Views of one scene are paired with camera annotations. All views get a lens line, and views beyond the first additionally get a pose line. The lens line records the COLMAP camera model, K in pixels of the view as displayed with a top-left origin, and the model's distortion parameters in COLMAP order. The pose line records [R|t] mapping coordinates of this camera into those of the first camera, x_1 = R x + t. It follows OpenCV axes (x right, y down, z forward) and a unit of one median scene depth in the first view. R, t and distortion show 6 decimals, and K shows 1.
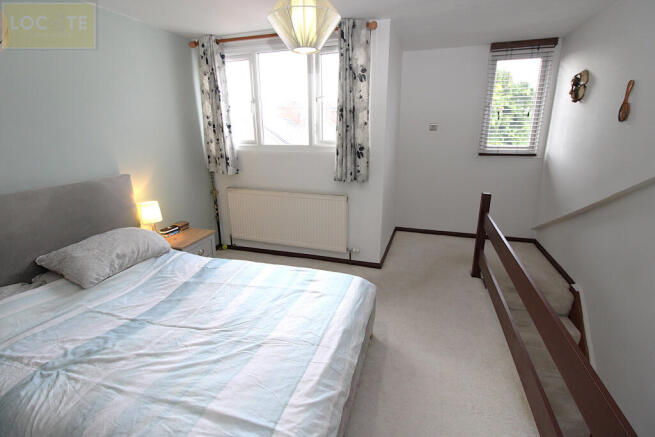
lens RADIAL K [[304.6, 0, 330.3], [0, 304.6, 215.6], [0, 0, 1]] dist [-0.000307, -0.013222]
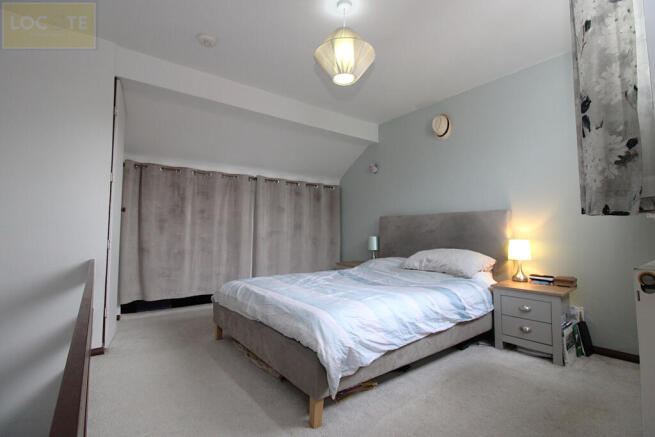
lens RADIAL K [[304.6, 0, 330.3], [0, 304.6, 215.6], [0, 0, 1]] dist [-0.000307, -0.013222]
pose [[-0.573965, -0.041389, -0.817833, 0.698704], [-0.218783, 0.970168, 0.104446, -0.112289], [0.789112, 0.238876, -0.565898, 1.367175]]
